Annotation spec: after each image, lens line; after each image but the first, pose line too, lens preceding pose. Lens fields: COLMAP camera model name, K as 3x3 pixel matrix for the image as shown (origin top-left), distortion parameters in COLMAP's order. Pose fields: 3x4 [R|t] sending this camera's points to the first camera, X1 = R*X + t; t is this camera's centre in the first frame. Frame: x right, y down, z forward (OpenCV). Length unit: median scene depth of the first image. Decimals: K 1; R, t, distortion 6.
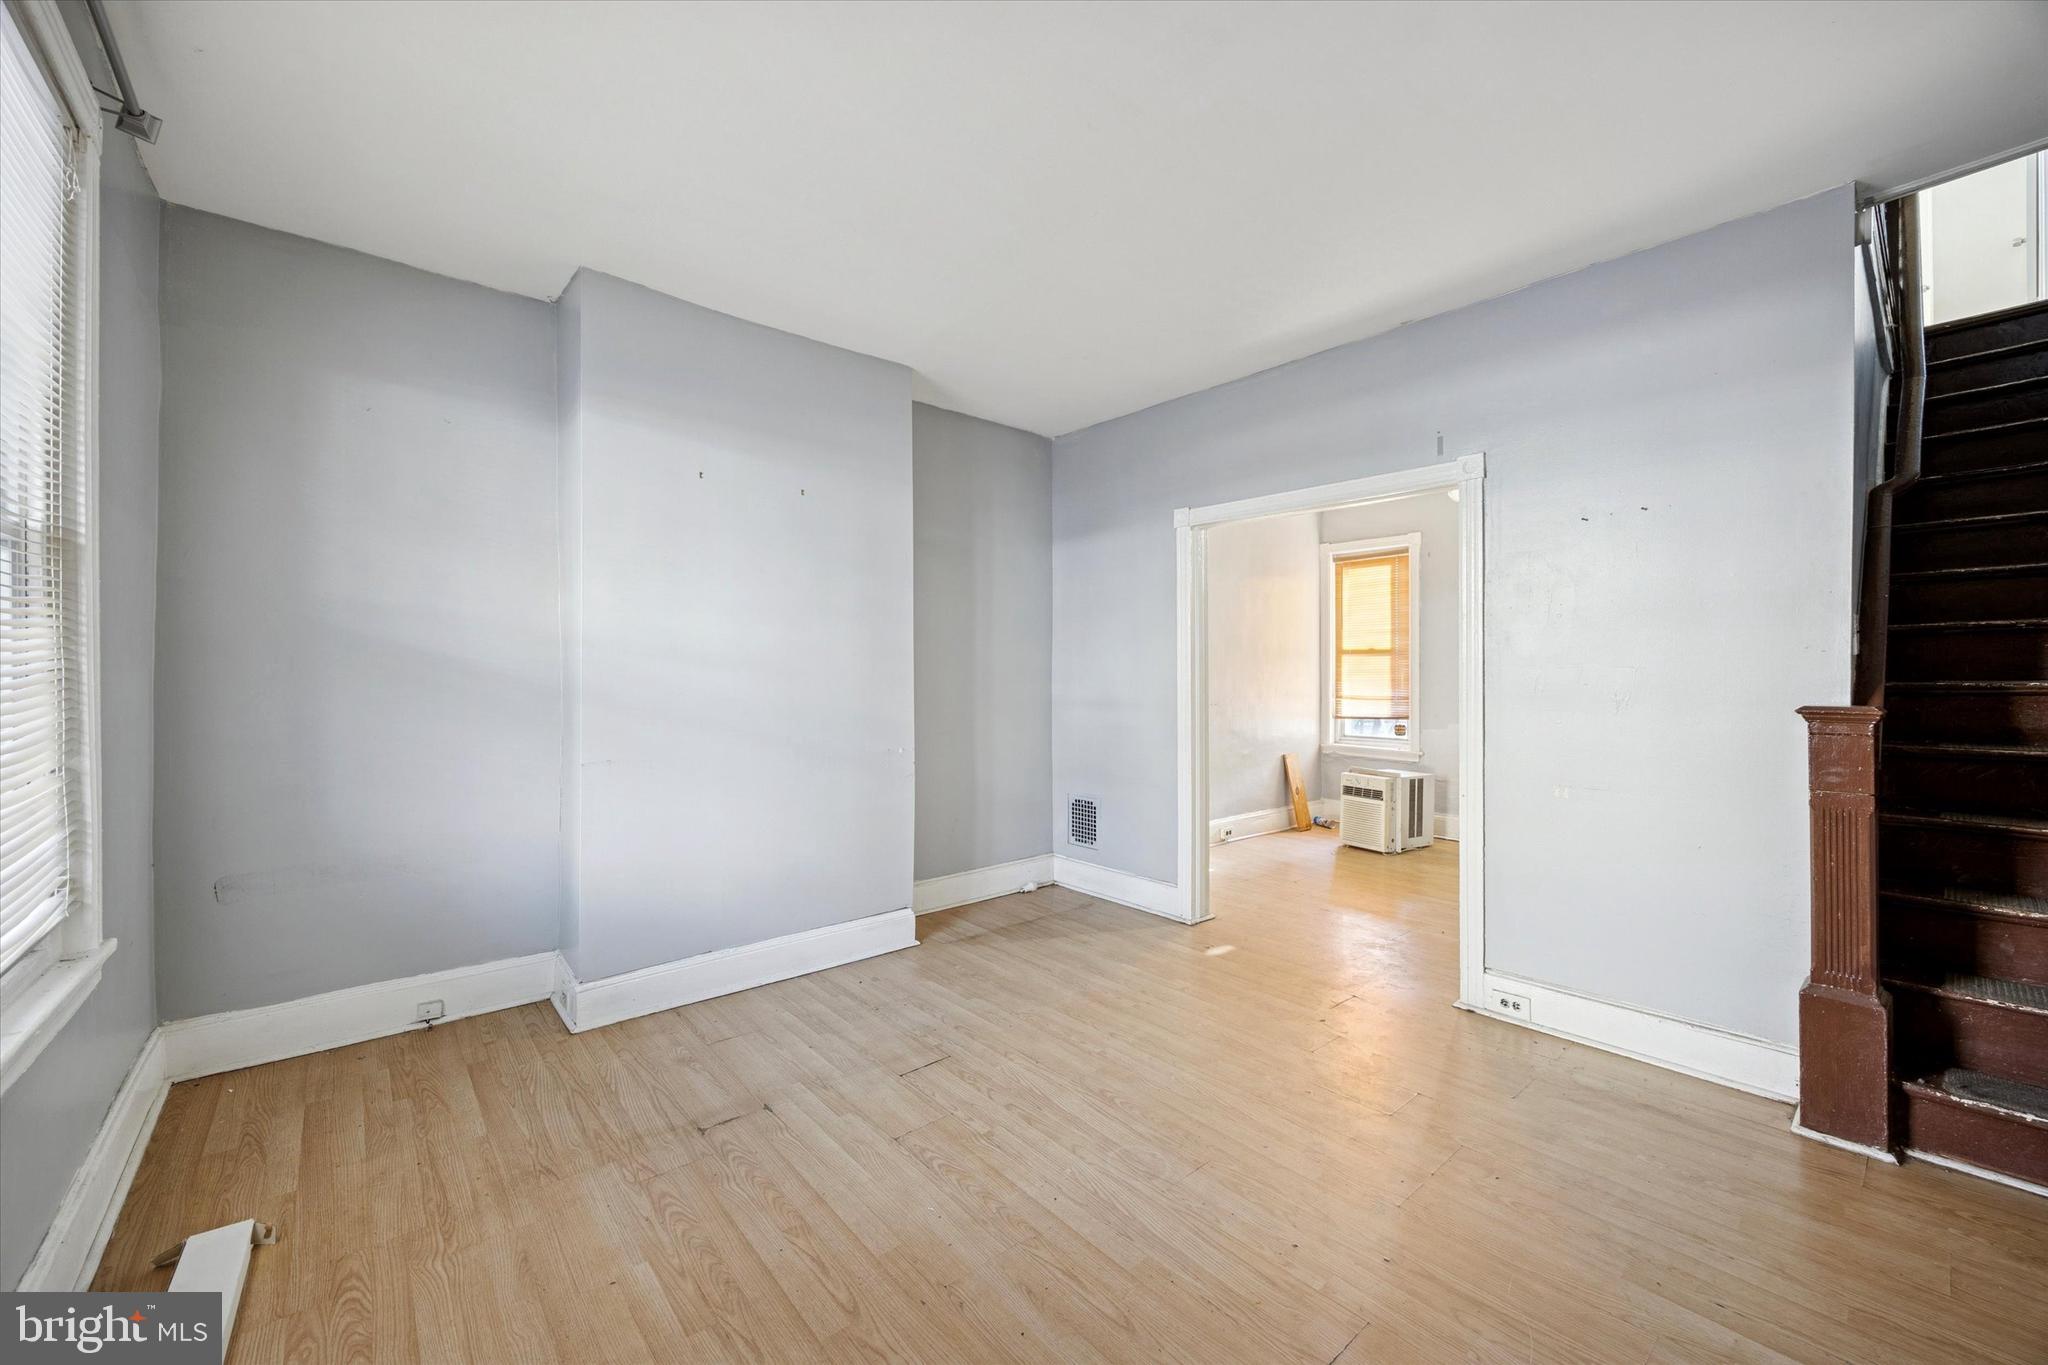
lens RADIAL K [[779.4, 0, 987.2], [0, 779.4, 676.3], [0, 0, 1]] dist [0.001603, -0.002633]
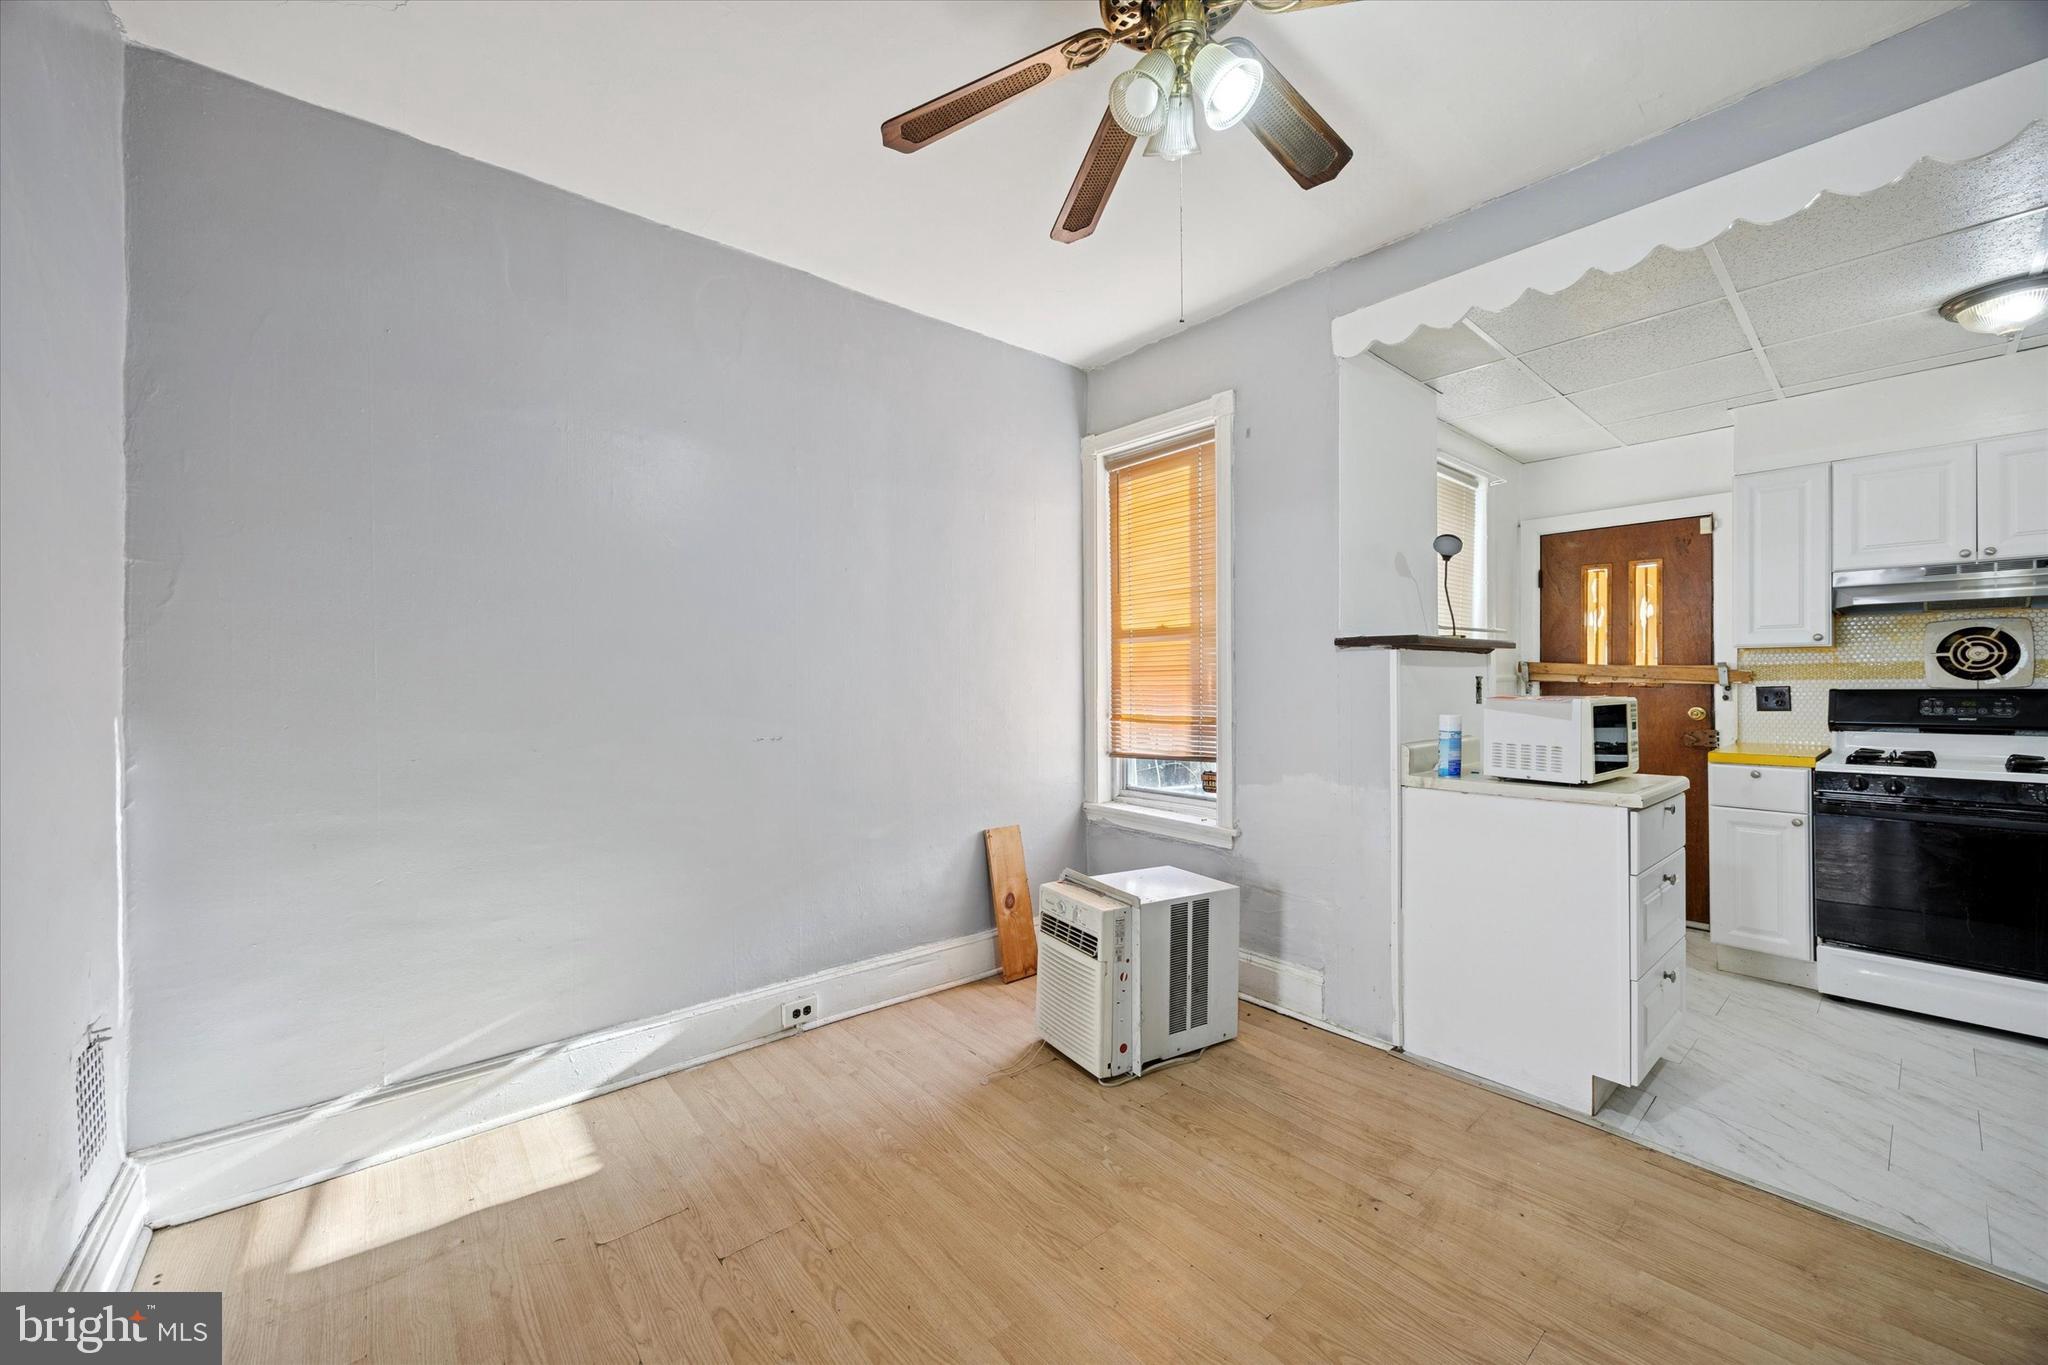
lens RADIAL K [[779.4, 0, 994.3], [0, 779.4, 683.7], [0, 0, 1]] dist [0.001603, -0.002633]
pose [[0.999982, -0.005548, 0.002387, 0.752832], [0.005548, 0.999985, -0.000005, 0.005704], [-0.002387, 0.000018, 0.999997, 0.938098]]
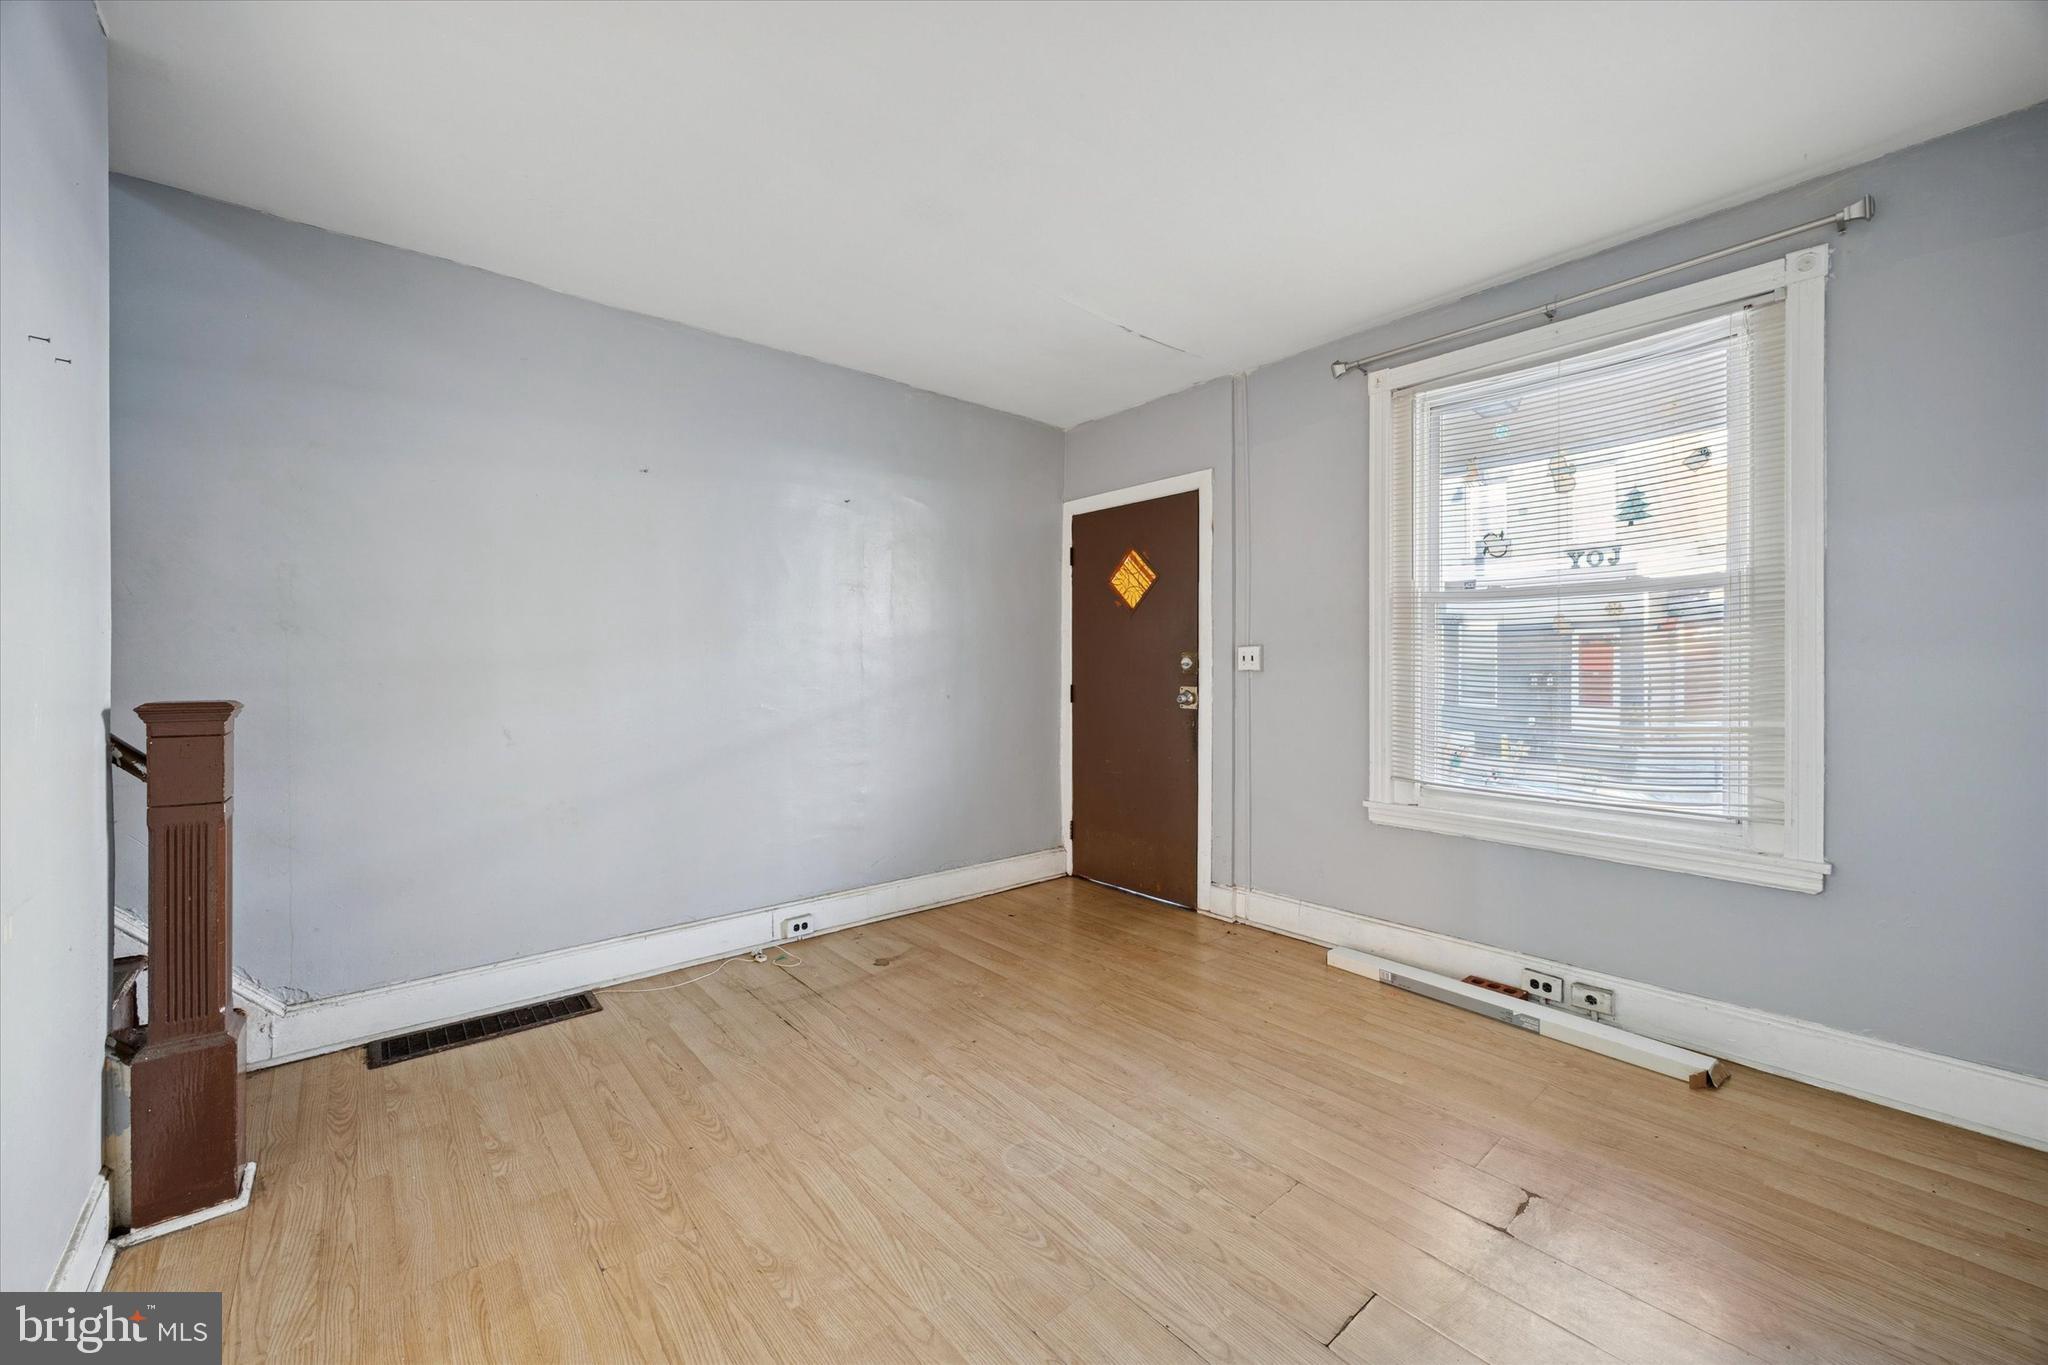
lens RADIAL K [[779.4, 0, 999.3], [0, 779.4, 667.9], [0, 0, 1]] dist [0.001603, -0.002633]
pose [[-0.999981, 0.001794, -0.005920, 0.147833], [0.001786, 0.999998, 0.001320, 0.000886], [0.005922, 0.001310, -0.999982, 1.216742]]
